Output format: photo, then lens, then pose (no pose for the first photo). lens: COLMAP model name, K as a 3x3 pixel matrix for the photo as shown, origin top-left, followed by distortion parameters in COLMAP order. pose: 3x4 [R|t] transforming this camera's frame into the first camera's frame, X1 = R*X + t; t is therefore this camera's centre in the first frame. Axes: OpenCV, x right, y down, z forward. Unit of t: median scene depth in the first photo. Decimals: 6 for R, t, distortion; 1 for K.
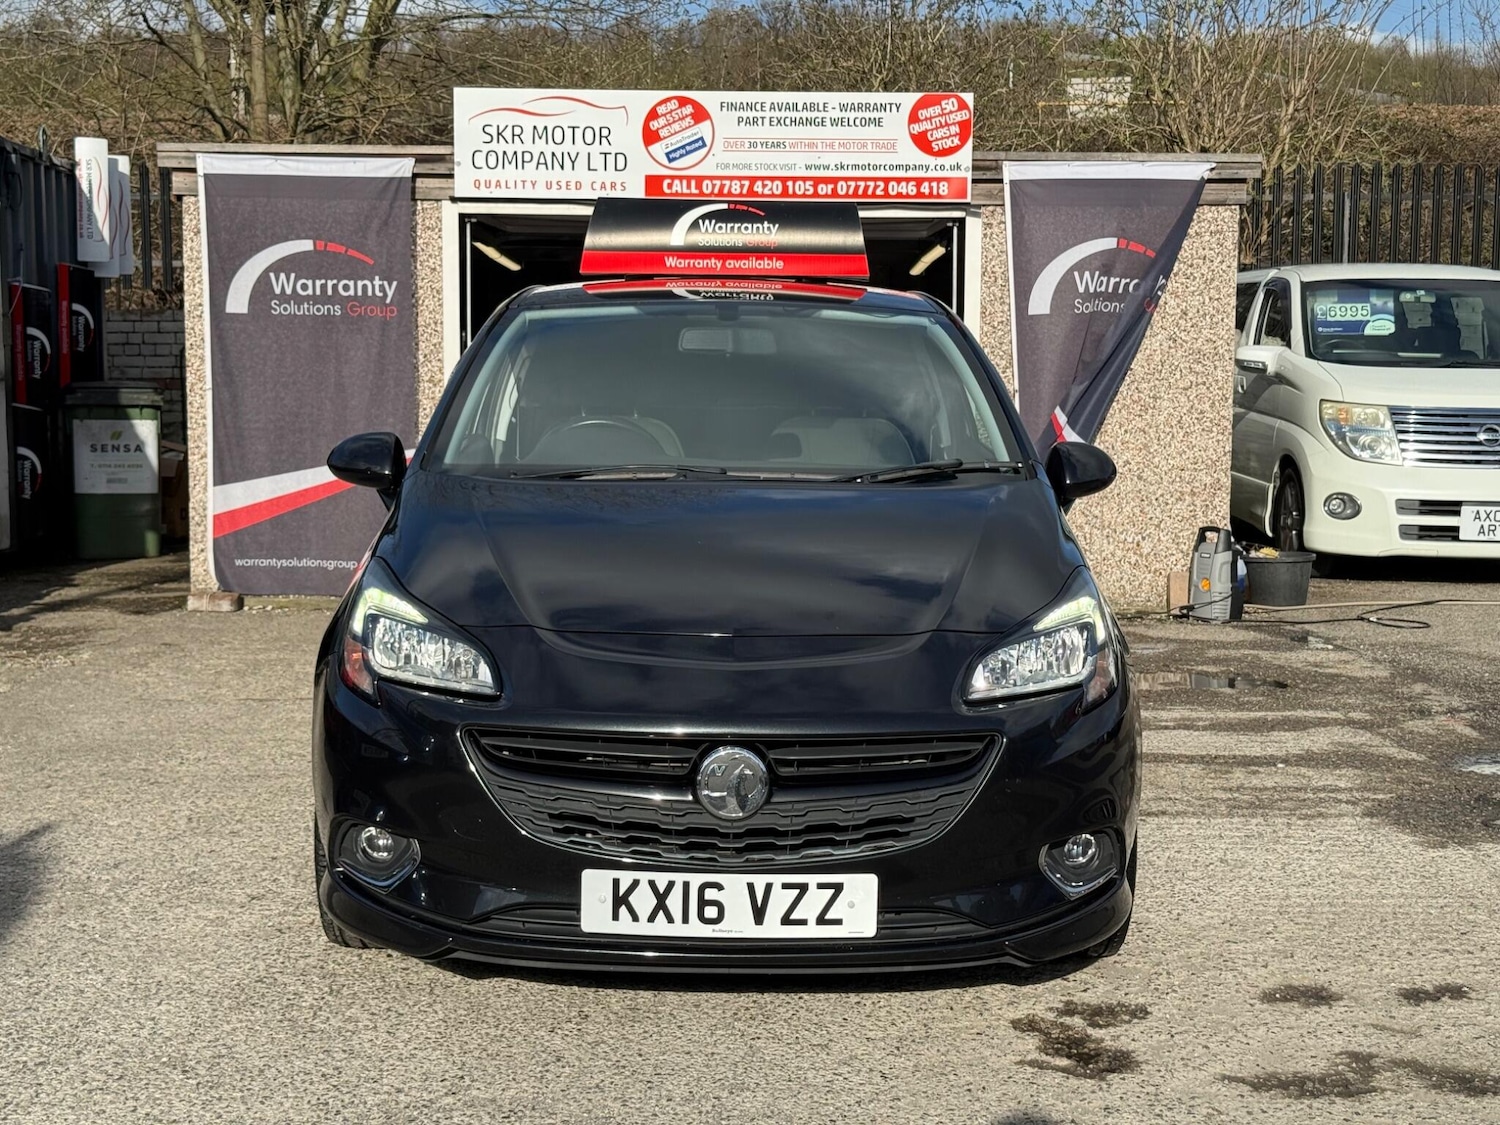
lens RADIAL K [[2075.8, 0, 750.0], [0, 2075.8, 562.5], [0, 0, 1]] dist [0.201651, -0.366214]
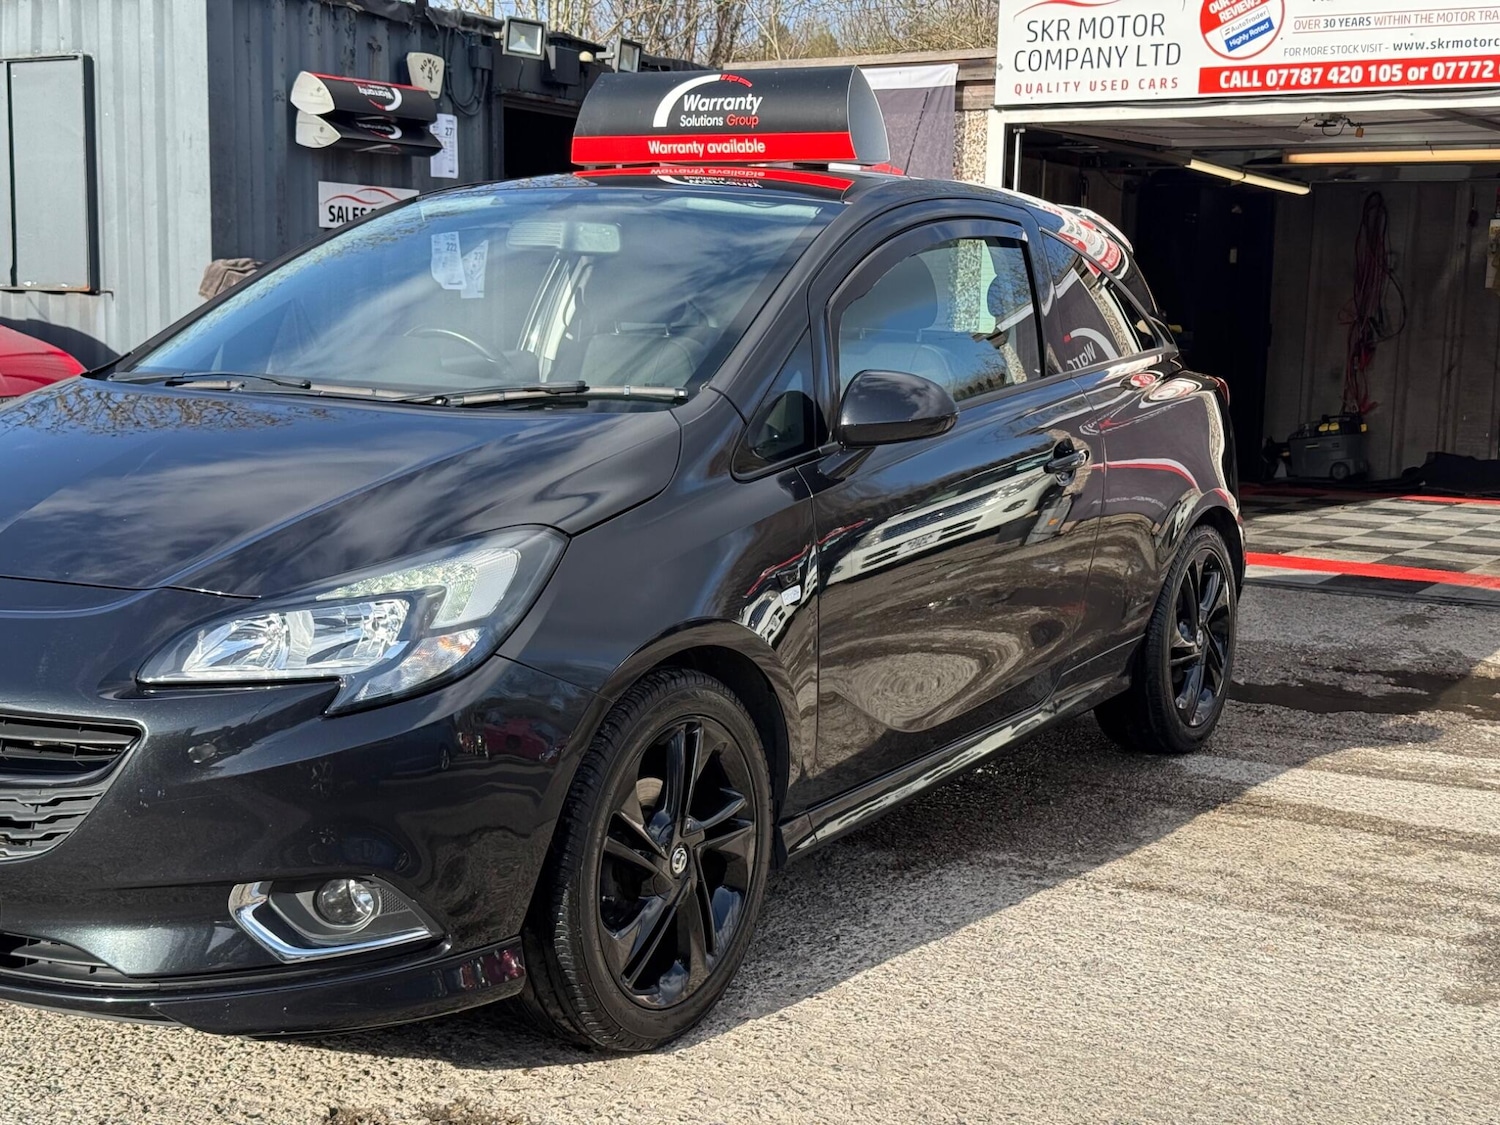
lens RADIAL K [[2083.2, 0, 767.8], [0, 2083.2, 573.1], [0, 0, 1]] dist [0.197504, -0.436493]
pose [[0.848859, 0.081323, -0.522326, 0.266138], [-0.067054, 0.996679, 0.046205, -0.009044], [0.524349, -0.004198, 0.851493, 0.177034]]
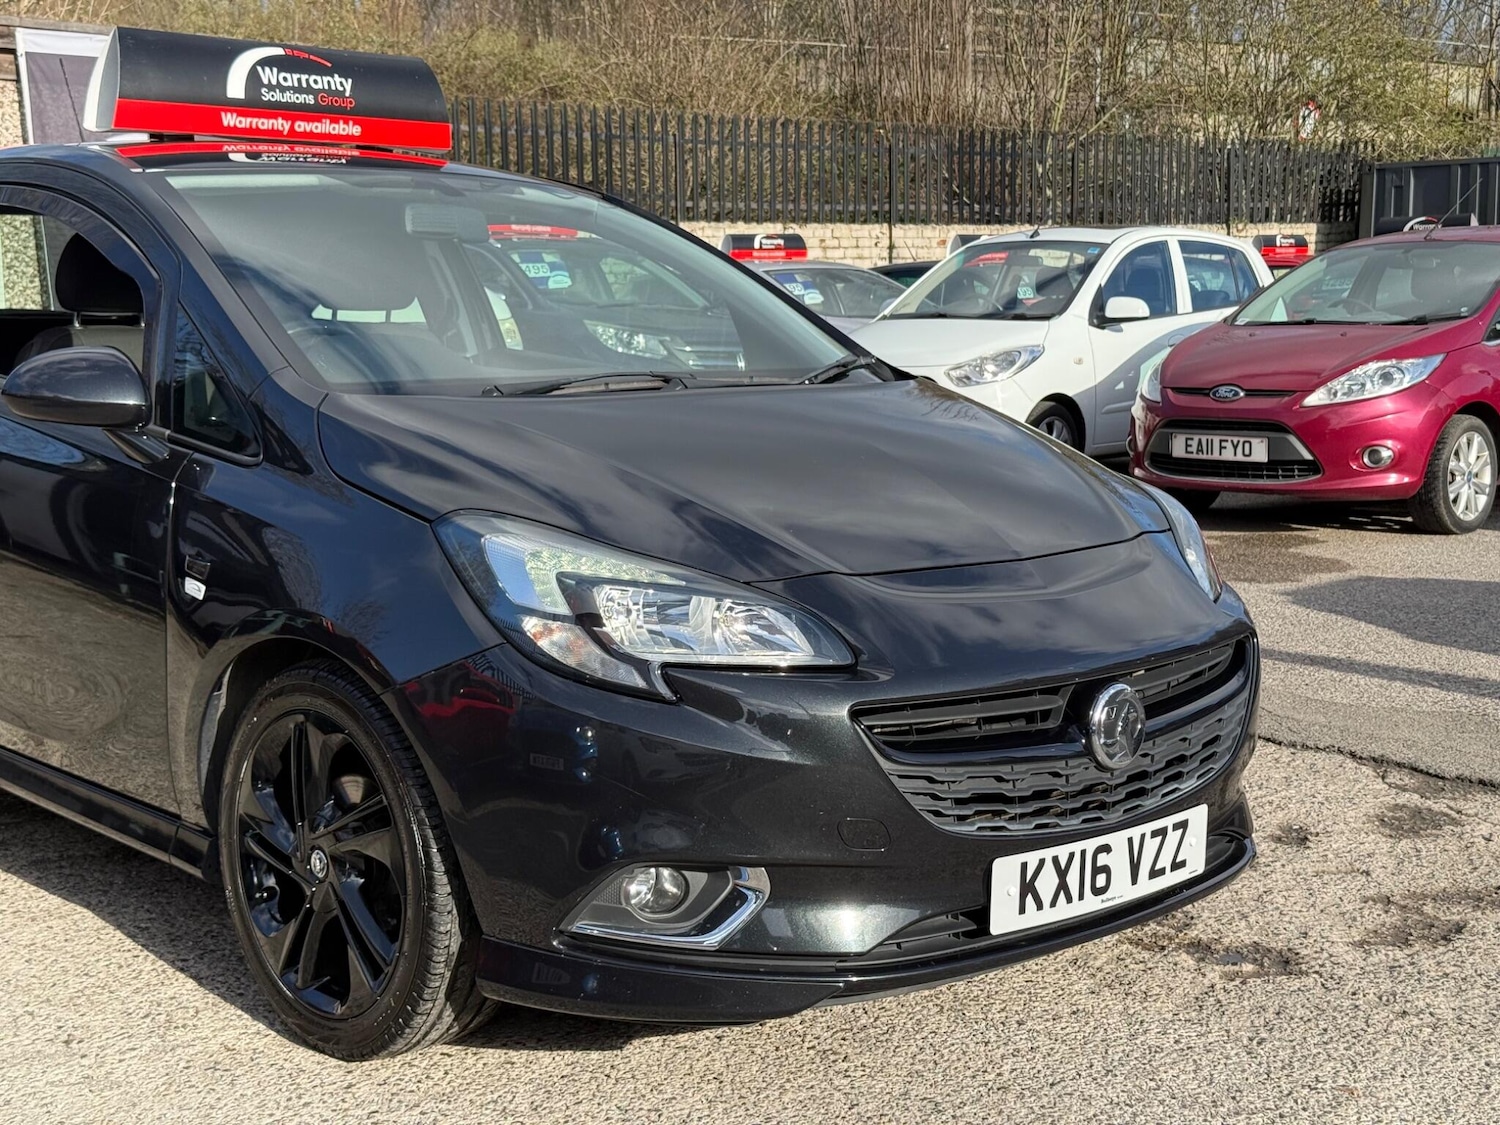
lens RADIAL K [[2085.6, 0, 754.2], [0, 2085.6, 571.3], [0, 0, 1]] dist [0.191127, -0.402433]
pose [[0.738376, -0.100713, 0.666827, -0.252121], [0.075645, 0.994915, 0.066504, -0.009338], [-0.670134, 0.001337, 0.742239, 0.169975]]
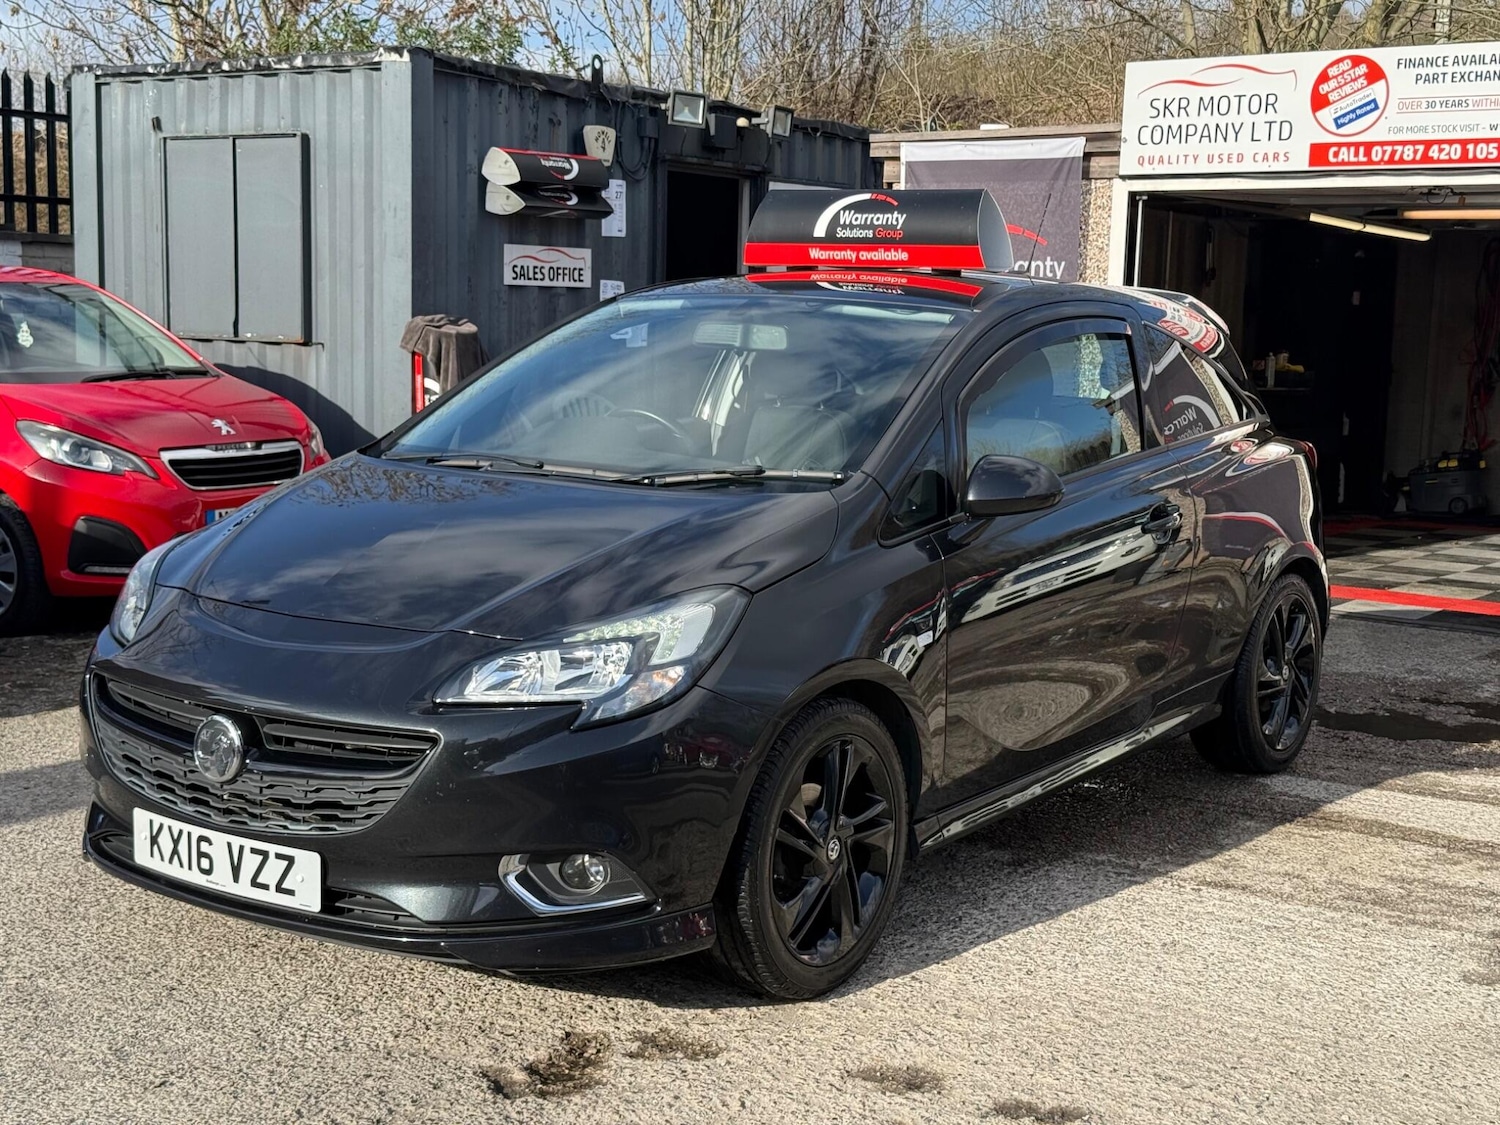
lens RADIAL K [[2085.6, 0, 754.2], [0, 2085.6, 571.3], [0, 0, 1]] dist [0.191127, -0.402433]
pose [[0.808842, 0.088078, -0.581392, 0.312000], [-0.076187, 0.996082, 0.044908, -0.020775], [0.583069, 0.007971, 0.812384, 0.099322]]
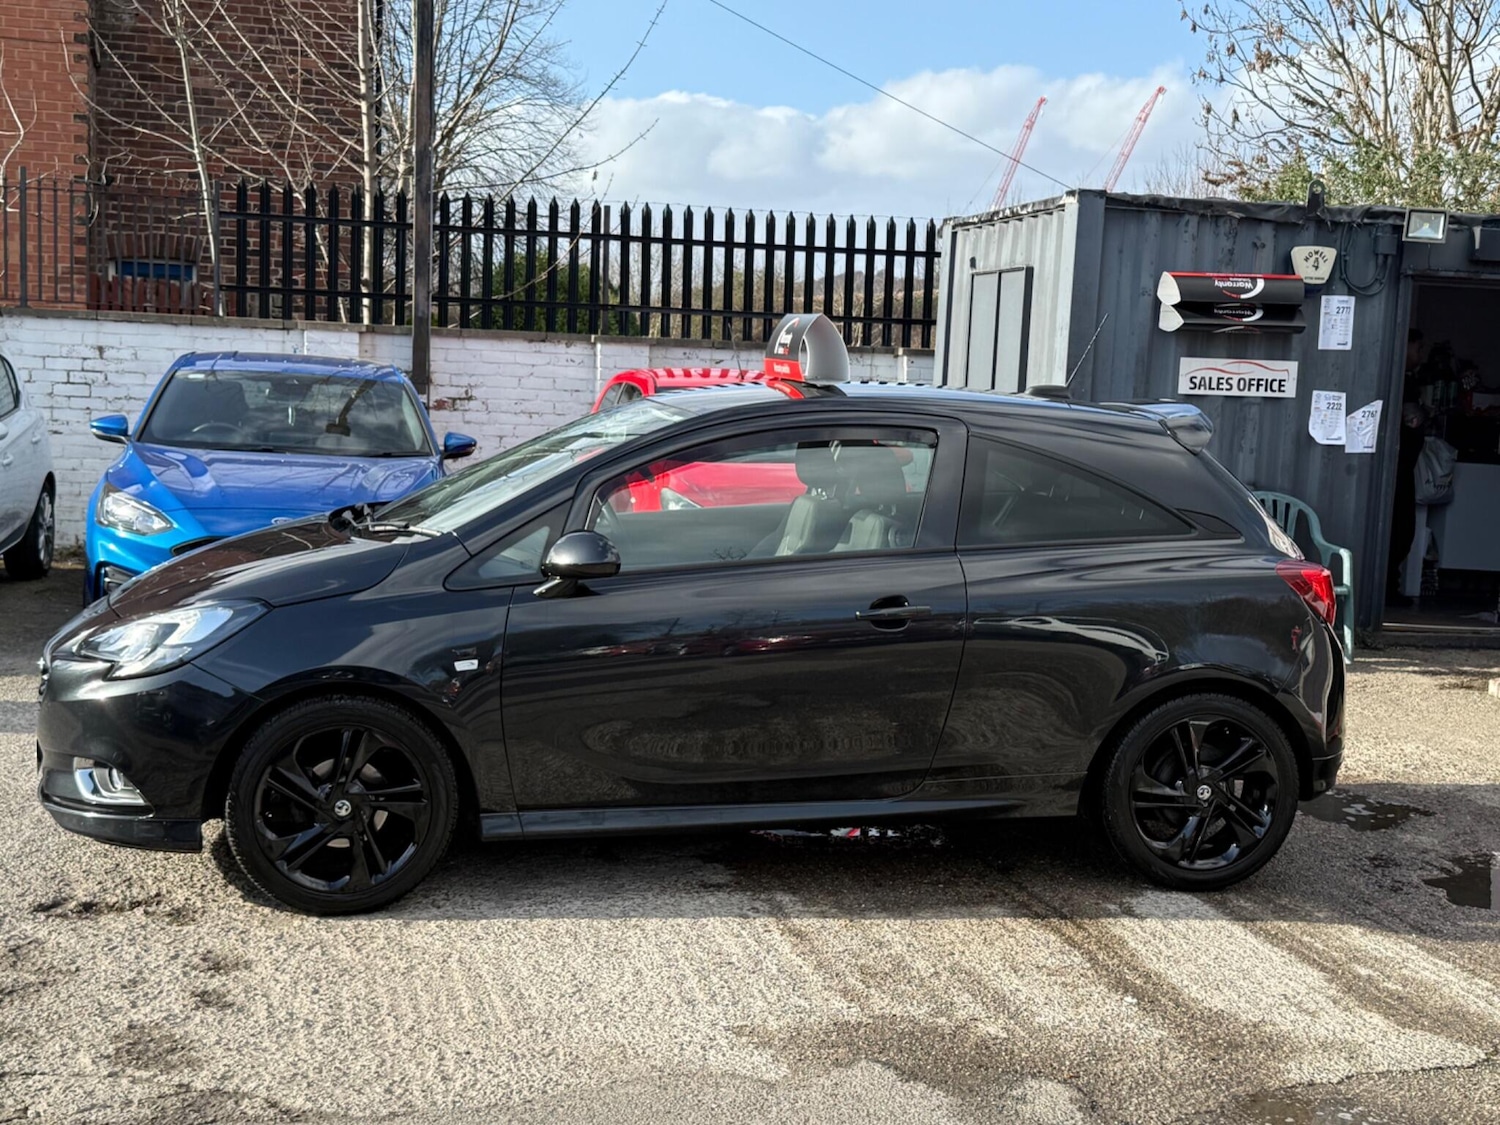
lens RADIAL K [[1929.3, 0, 746.7], [0, 1929.3, 567.7], [0, 0, 1]] dist [0.199569, -0.442466]
pose [[0.171484, 0.107883, -0.979262, 0.618078], [-0.135839, 0.987082, 0.084957, -0.071879], [0.975777, 0.118454, 0.183924, 0.462965]]
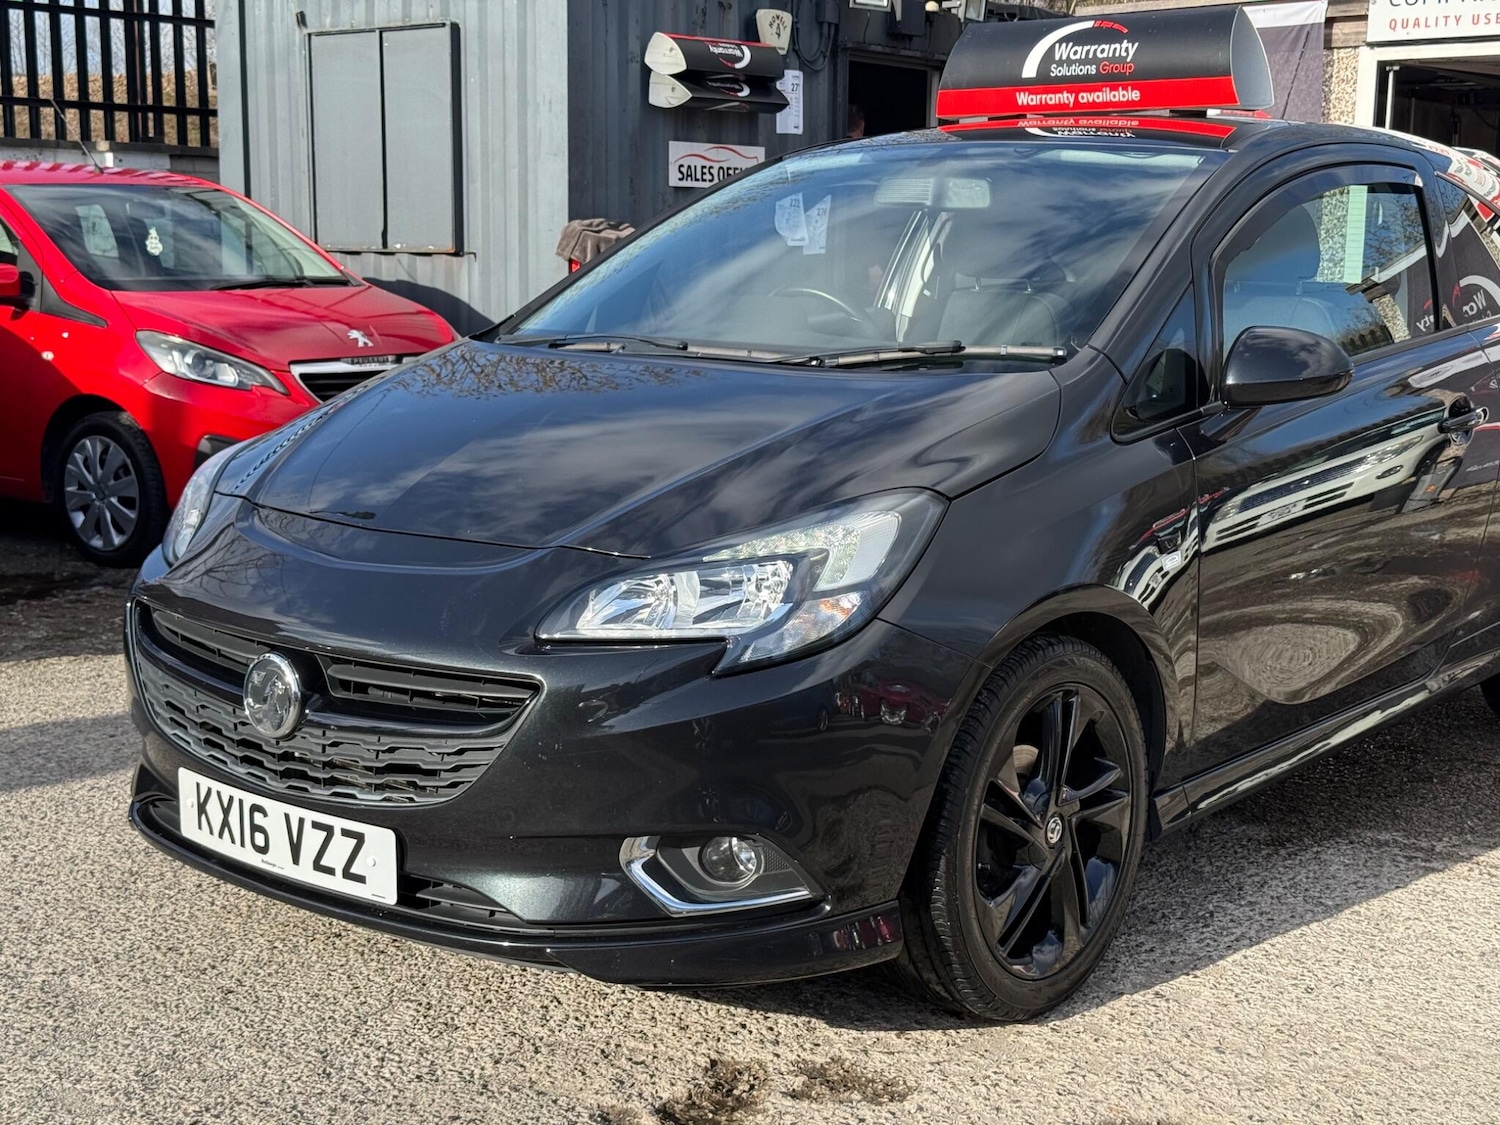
lens RADIAL K [[2085.6, 0, 754.2], [0, 2085.6, 571.3], [0, 0, 1]] dist [0.191127, -0.402433]
pose [[0.754775, 0.104631, -0.647586, 0.256402], [-0.070372, 0.994416, 0.078648, -0.009846], [0.652198, -0.013790, 0.757923, 0.174405]]
